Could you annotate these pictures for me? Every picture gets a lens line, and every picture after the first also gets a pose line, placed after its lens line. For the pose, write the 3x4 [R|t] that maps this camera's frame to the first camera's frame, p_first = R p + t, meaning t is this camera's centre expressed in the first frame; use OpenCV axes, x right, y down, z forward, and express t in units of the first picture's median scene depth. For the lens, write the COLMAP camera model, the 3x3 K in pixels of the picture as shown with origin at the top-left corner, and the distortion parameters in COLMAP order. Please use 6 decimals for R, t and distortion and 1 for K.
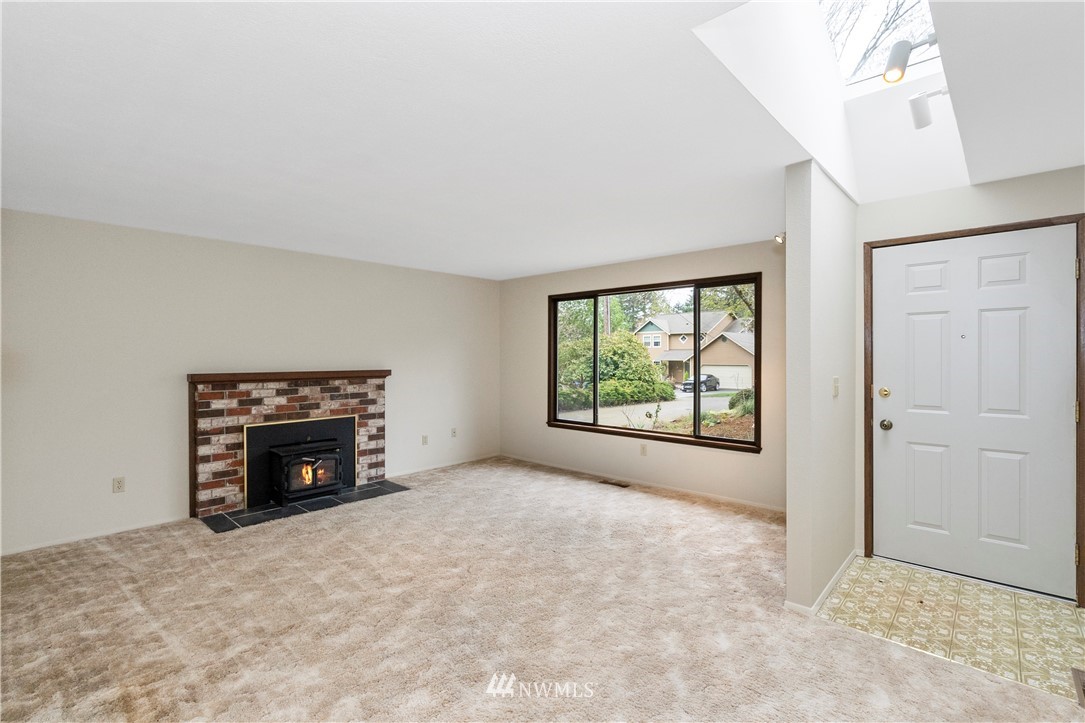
lens RADIAL K [[499.1, 0, 543.6], [0, 499.1, 356.8], [0, 0, 1]] dist [0.003484, 0.002082]
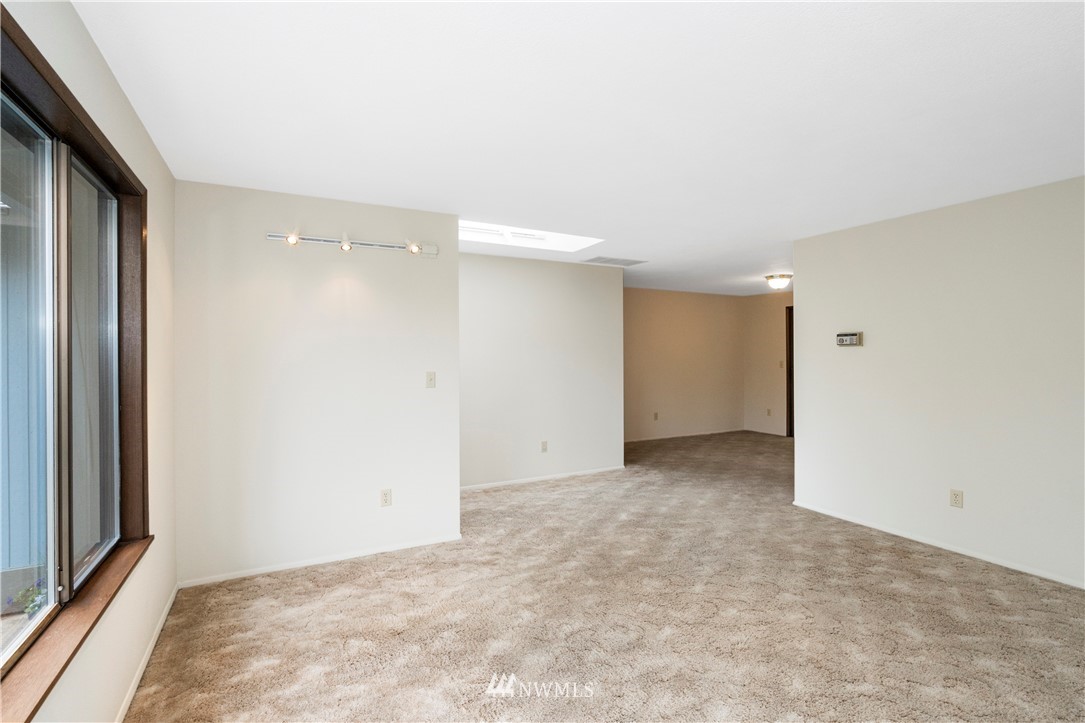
lens RADIAL K [[499.1, 0, 543.1], [0, 499.1, 356.3], [0, 0, 1]] dist [0.003484, 0.002082]
pose [[-0.941982, 0.001814, 0.335659, -0.109591], [0.004251, 0.999970, 0.006528, -0.000844], [-0.335637, 0.007577, -0.941961, 1.321747]]
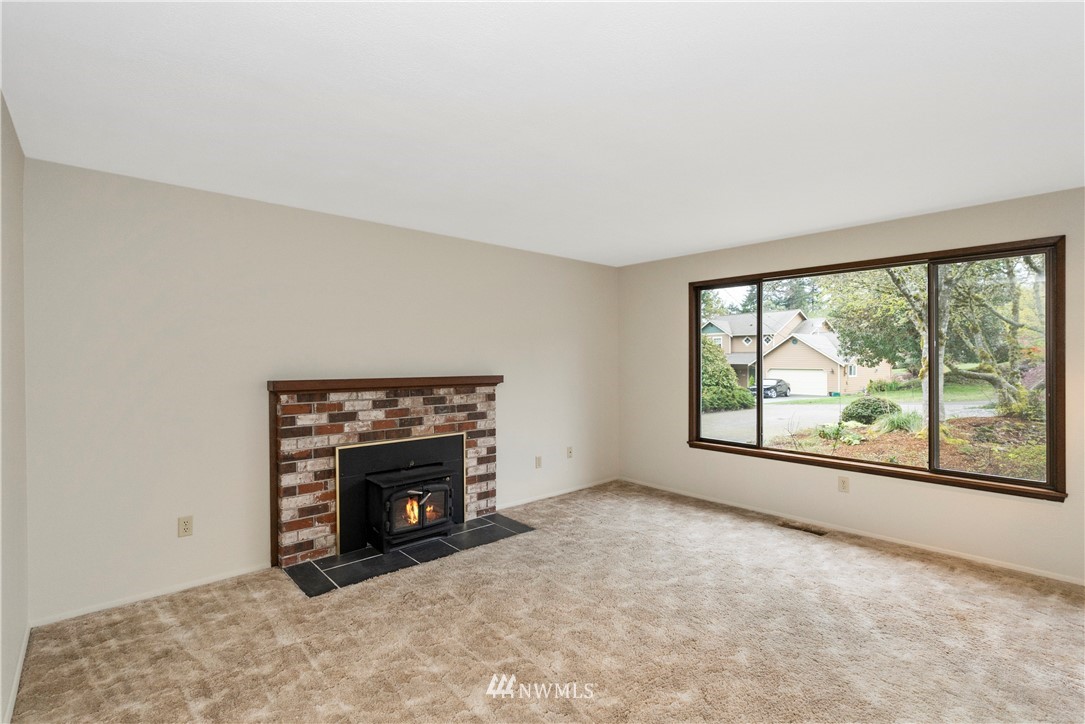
lens RADIAL K [[499.1, 0, 541.6], [0, 499.1, 361.0], [0, 0, 1]] dist [0.003484, 0.002082]
pose [[0.996550, 0.001702, -0.082978, -0.217098], [-0.001531, 0.999997, 0.002122, 0.001188], [0.082981, -0.001987, 0.996549, 0.254273]]
